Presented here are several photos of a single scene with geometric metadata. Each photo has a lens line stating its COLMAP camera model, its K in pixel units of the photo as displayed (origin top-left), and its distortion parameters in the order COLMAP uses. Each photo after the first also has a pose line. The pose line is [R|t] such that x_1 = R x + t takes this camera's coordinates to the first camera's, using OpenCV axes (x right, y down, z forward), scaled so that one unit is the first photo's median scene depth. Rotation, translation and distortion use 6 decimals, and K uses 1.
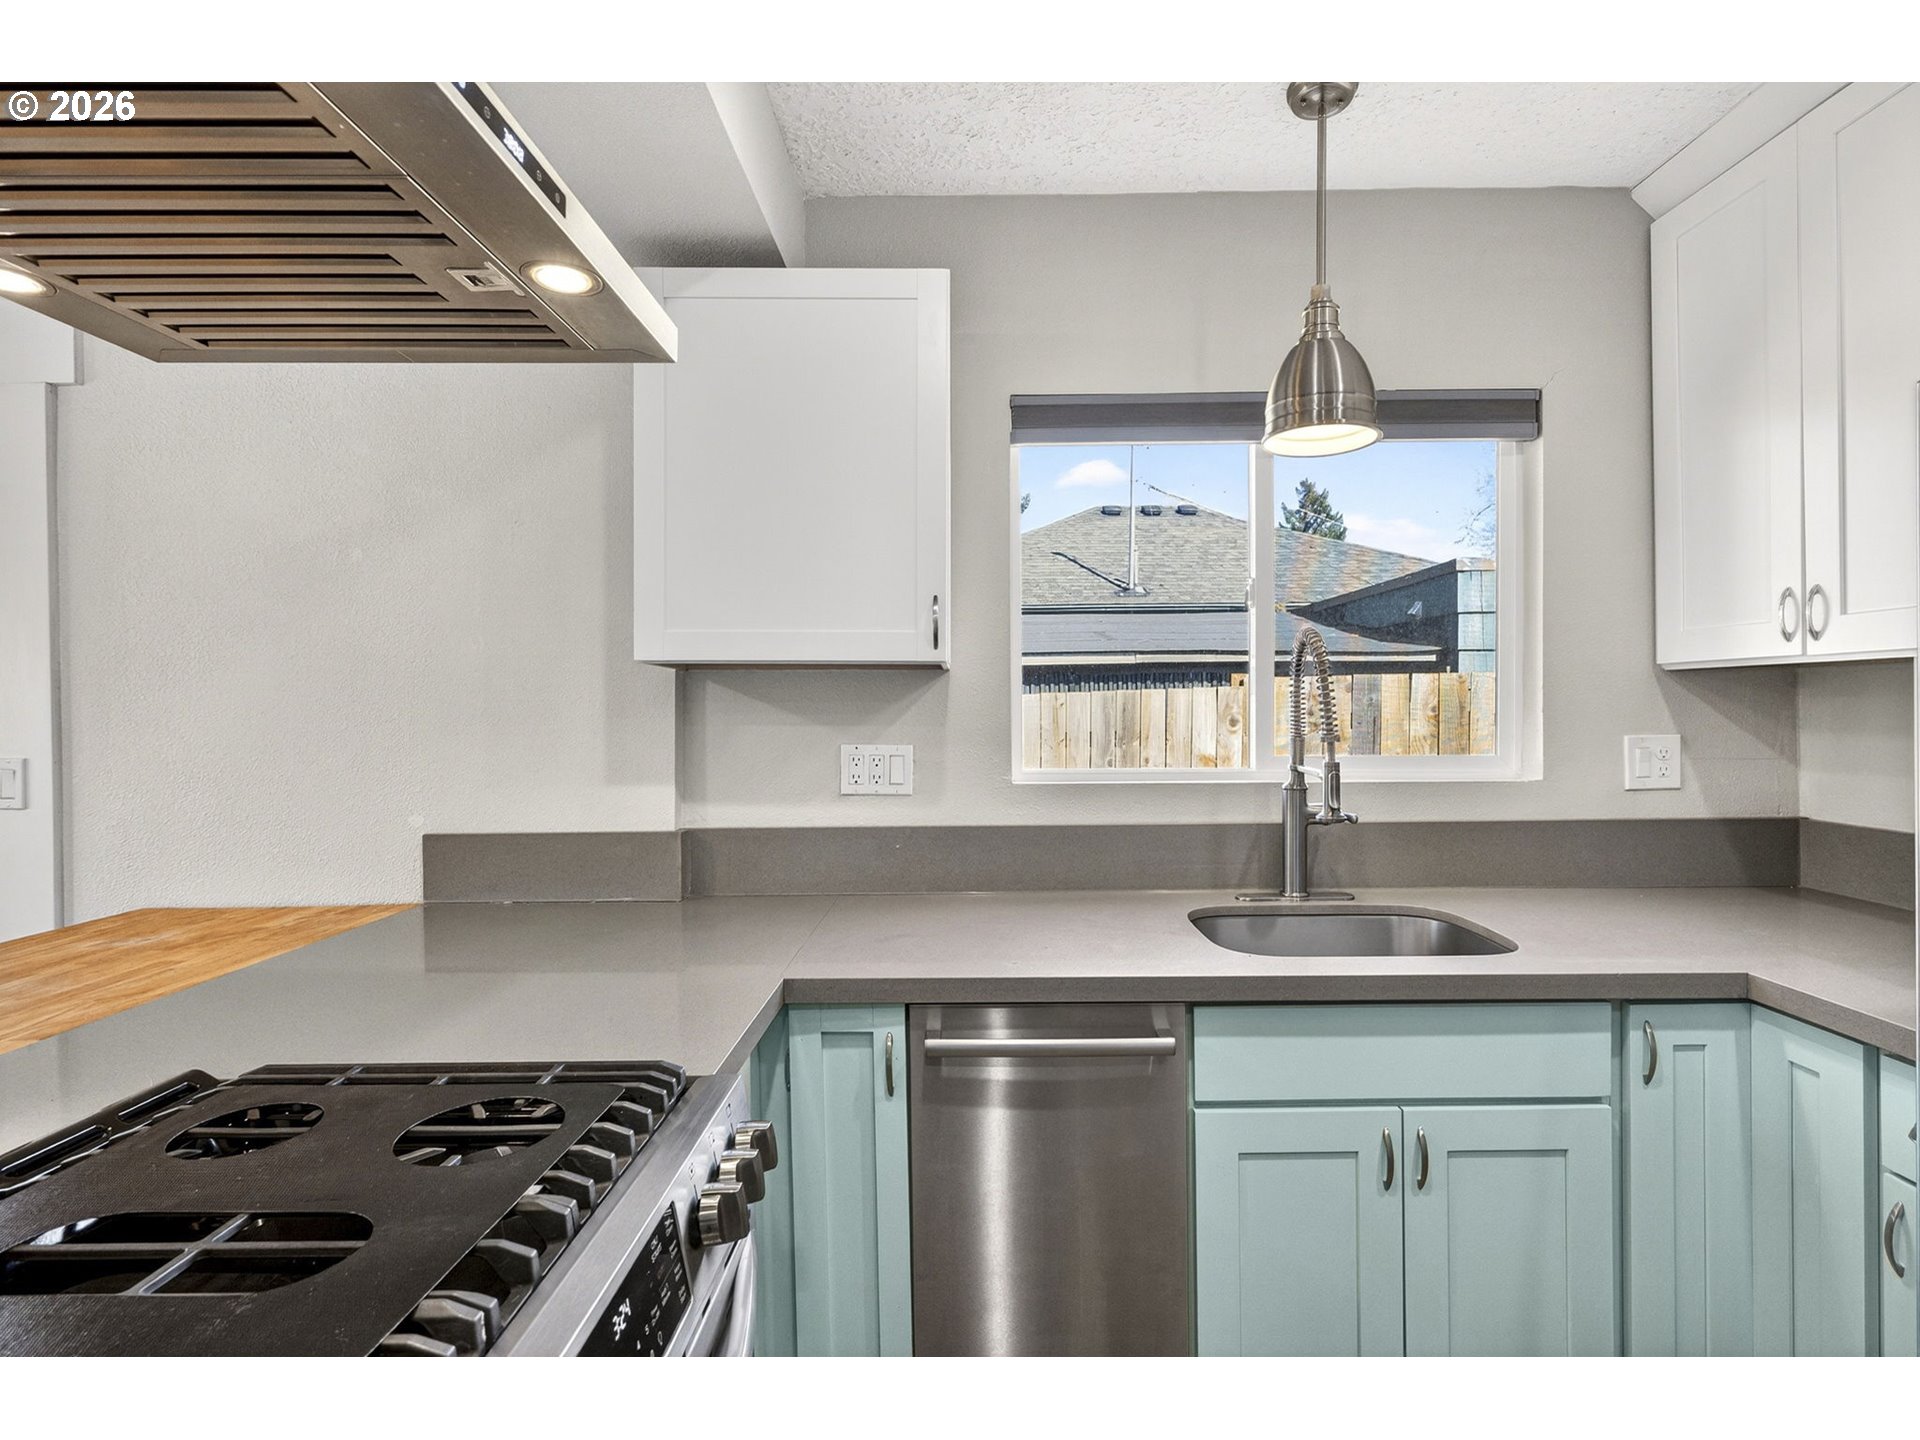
lens RADIAL K [[950.3, 0, 960.0], [0, 950.3, 720.0], [0, 0, 1]] dist [-0.009631, -0.000719]
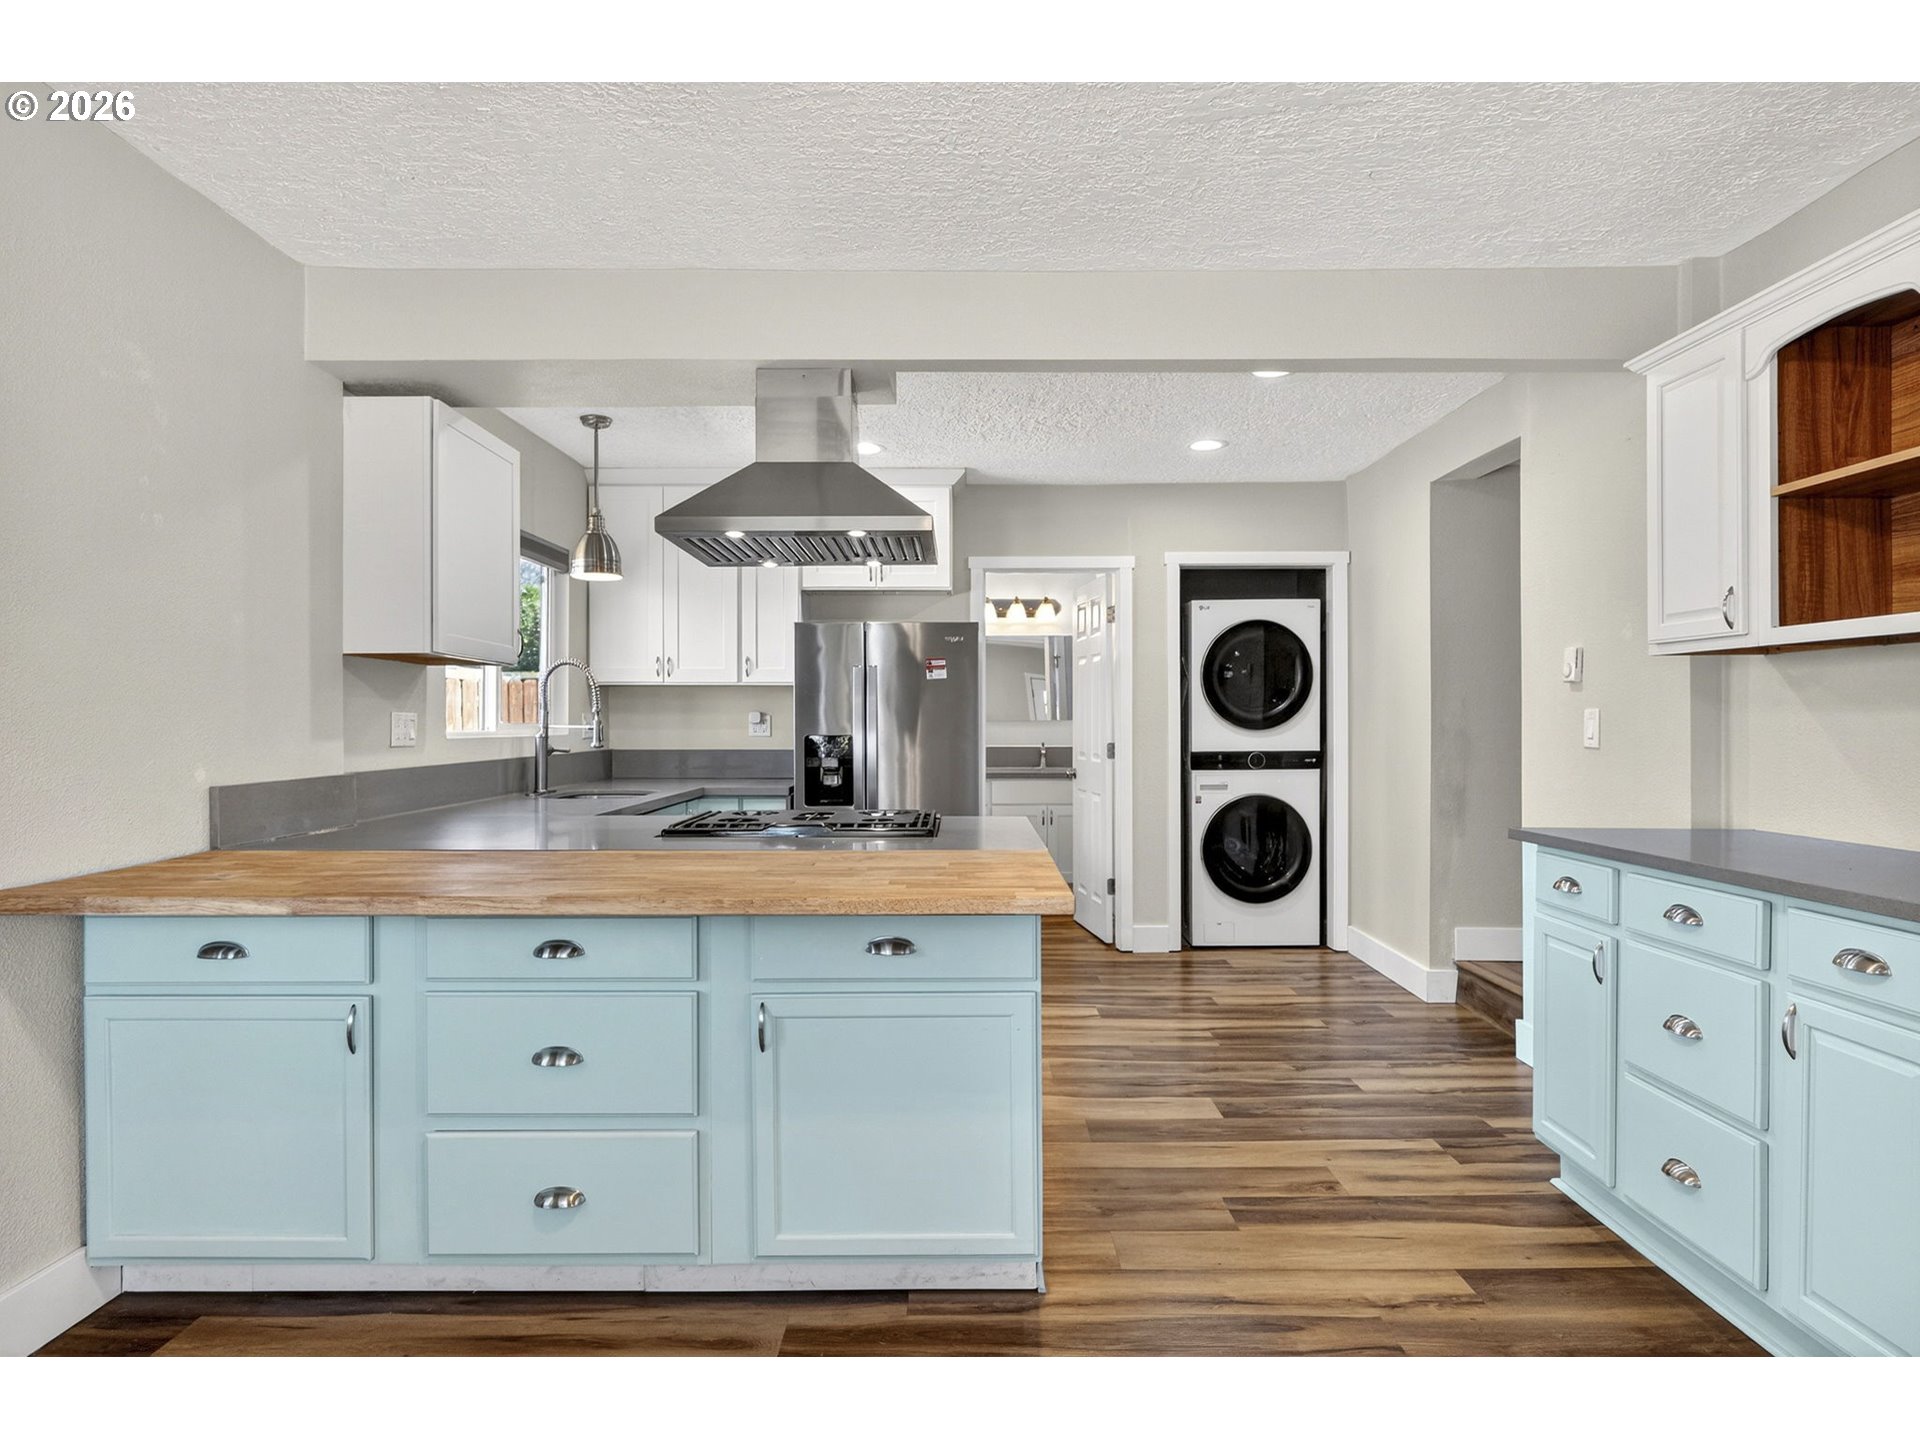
lens RADIAL K [[1061.2, 0, 964.9], [0, 1061.2, 721.7], [0, 0, 1]] dist [-0.001562, -0.000330]
pose [[-0.005793, 0.006078, 0.999965, -1.839961], [0.010457, 0.999927, -0.006017, 0.062084], [-0.999929, 0.010422, -0.005856, 0.129068]]
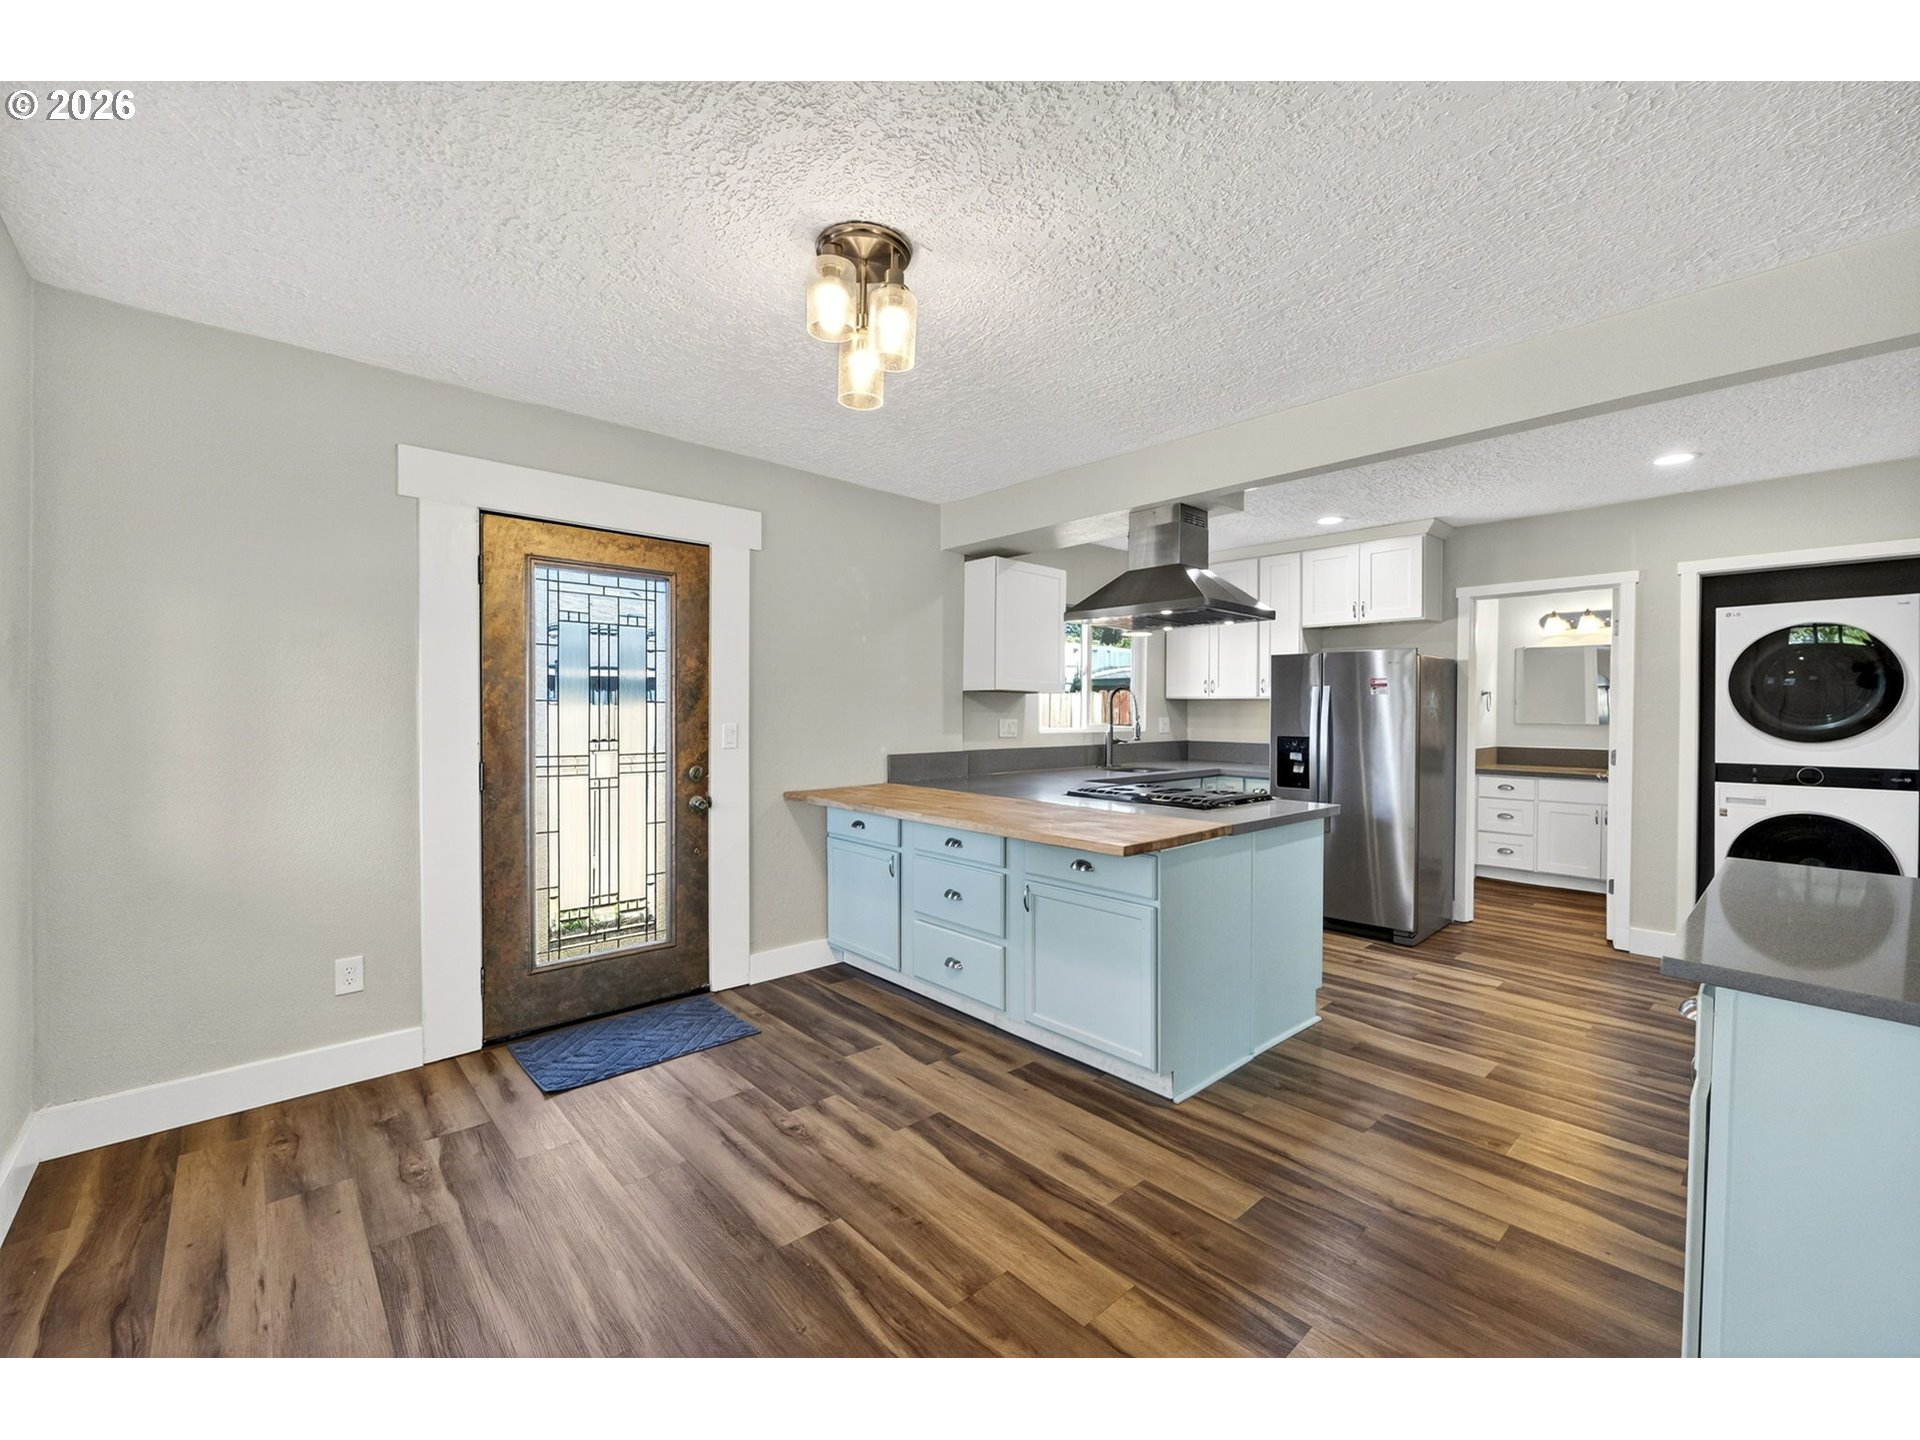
lens RADIAL K [[795.1, 0, 965.2], [0, 795.1, 722.8], [0, 0, 1]] dist [0.001108, 0.000358]
pose [[0.734570, 0.000348, 0.678533, -1.862987], [-0.004495, 0.999980, 0.004353, 0.027148], [-0.678518, -0.006247, 0.734557, -0.679438]]
